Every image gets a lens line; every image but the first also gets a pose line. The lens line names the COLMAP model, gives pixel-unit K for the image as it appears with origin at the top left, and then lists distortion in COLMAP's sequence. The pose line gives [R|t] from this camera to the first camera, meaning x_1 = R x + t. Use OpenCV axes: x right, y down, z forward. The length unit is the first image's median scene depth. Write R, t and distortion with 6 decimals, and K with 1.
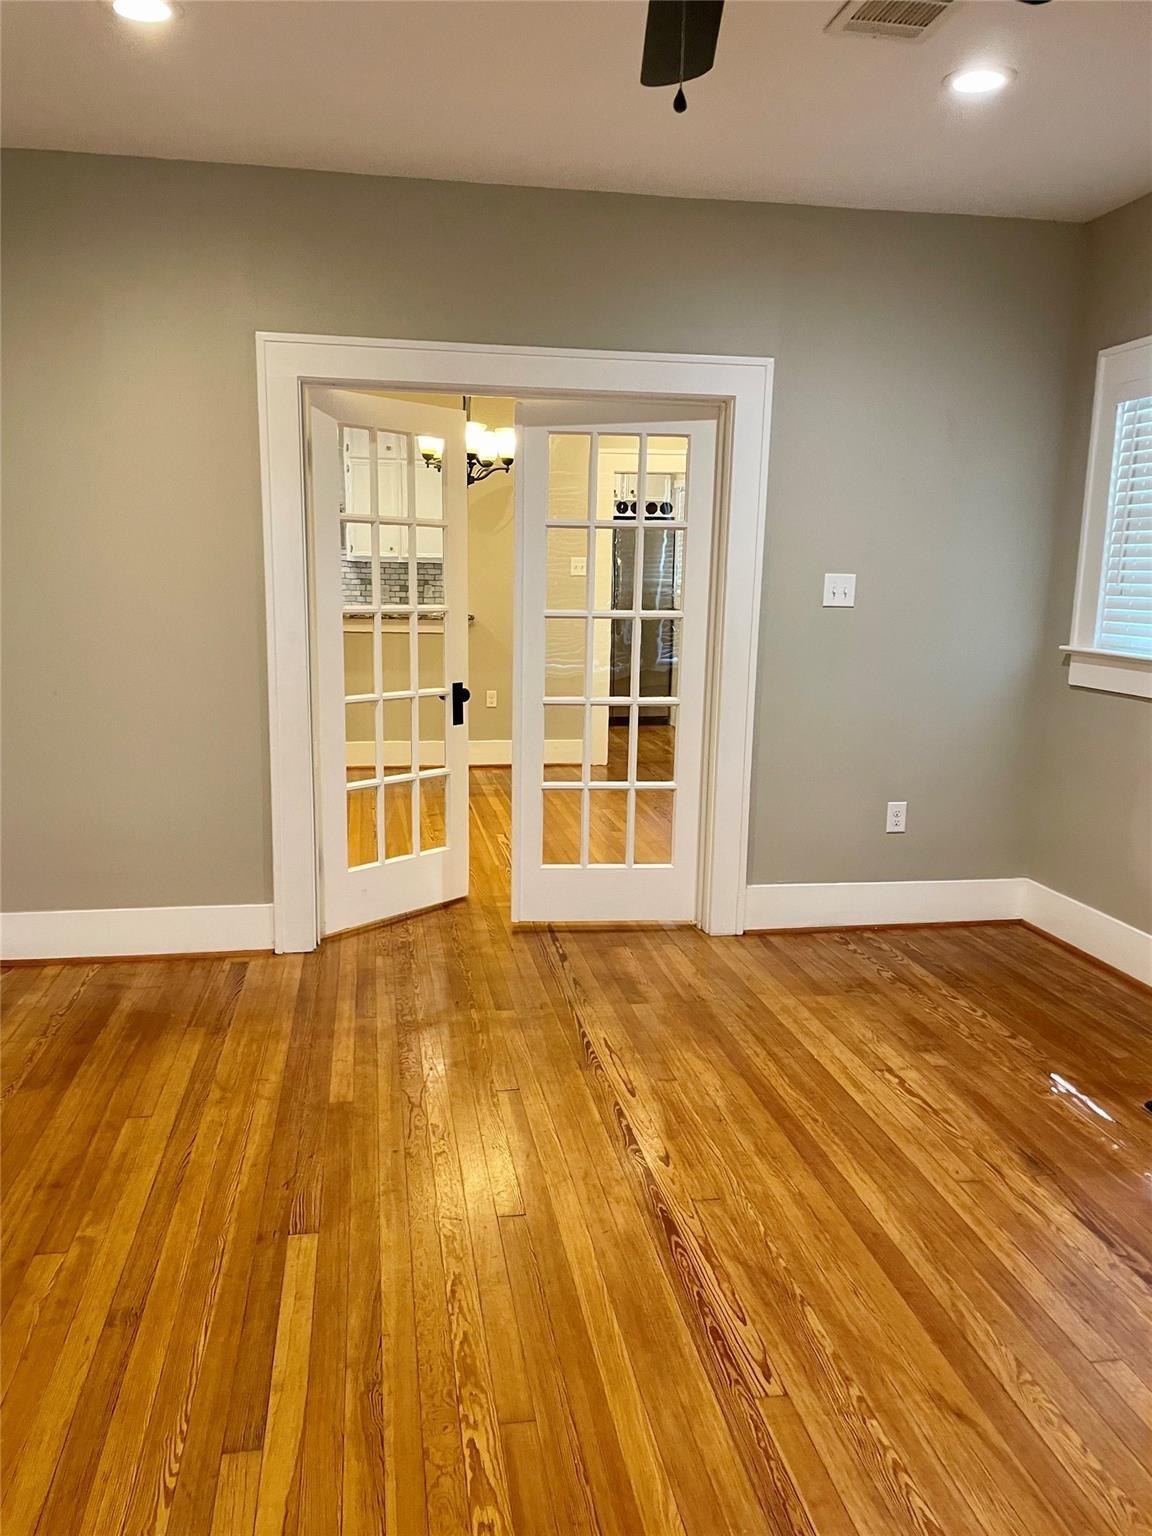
lens RADIAL K [[1150.1, 0, 575.6], [0, 1150.1, 774.5], [0, 0, 1]] dist [0.081715, -0.105917]
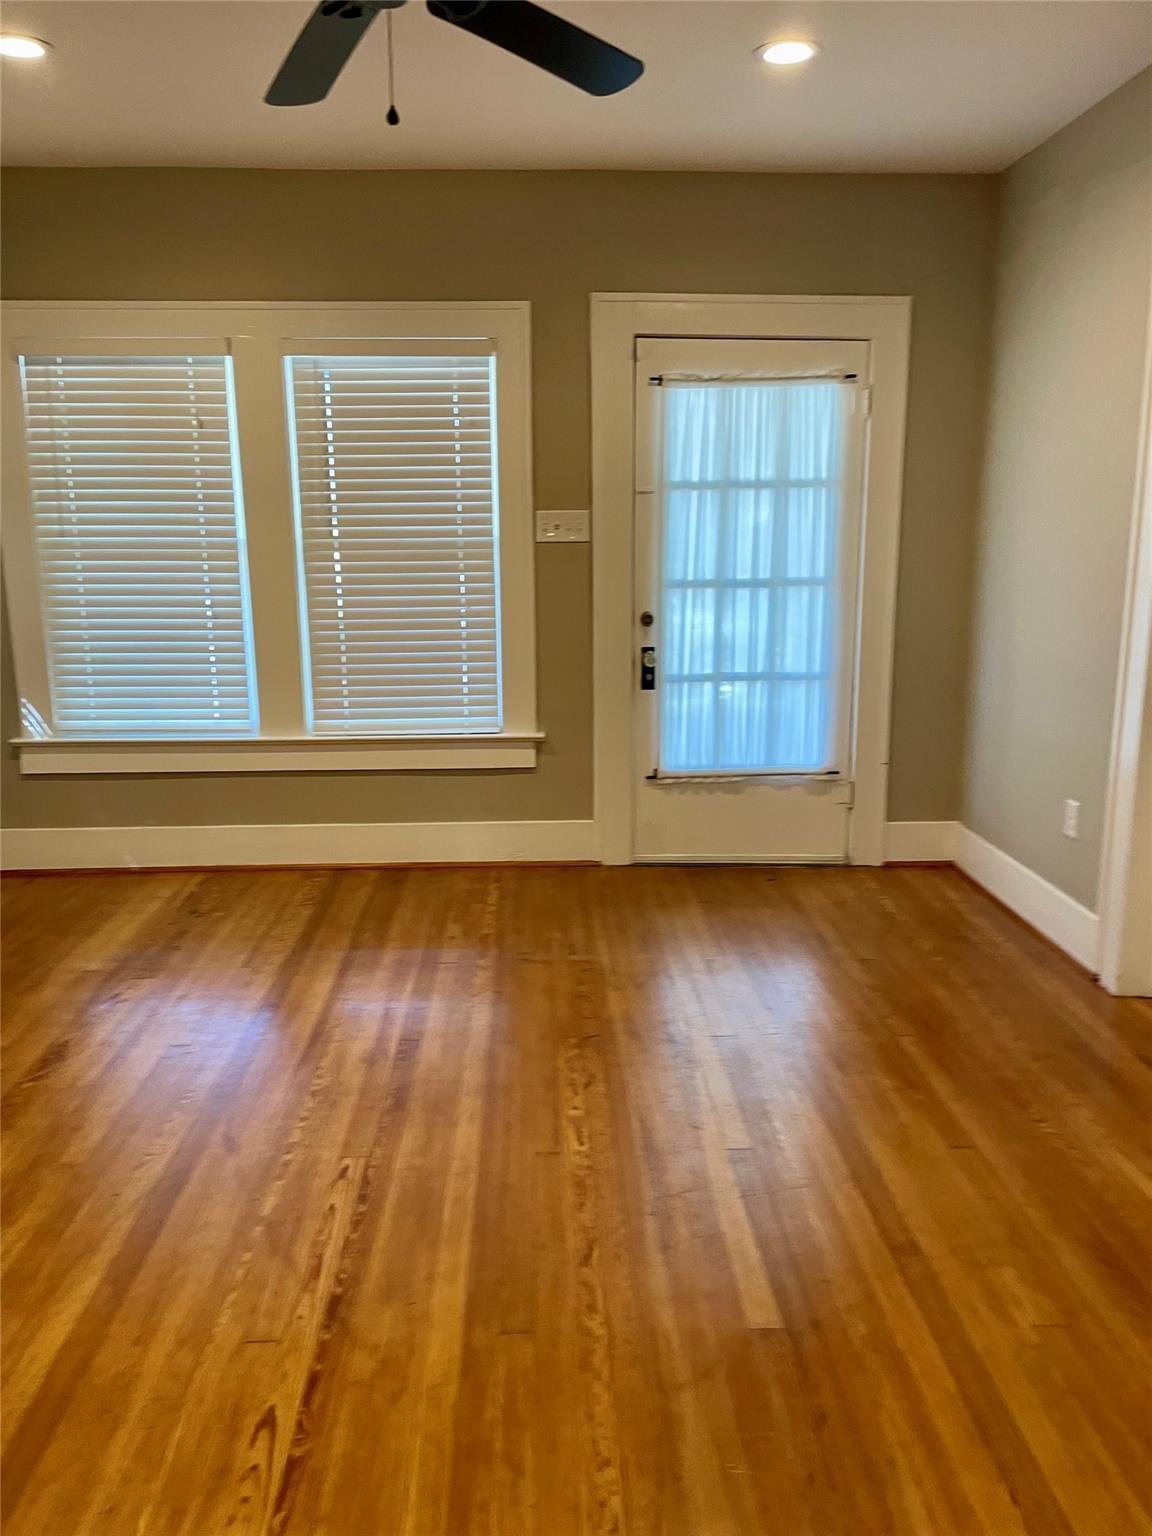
lens RADIAL K [[1150.1, 0, 575.6], [0, 1150.1, 774.5], [0, 0, 1]] dist [0.081715, -0.105917]
pose [[-0.990670, -0.039448, 0.130446, -0.202080], [0.012915, 0.925706, 0.378024, -0.309026], [-0.135667, 0.376182, -0.916560, 1.727256]]
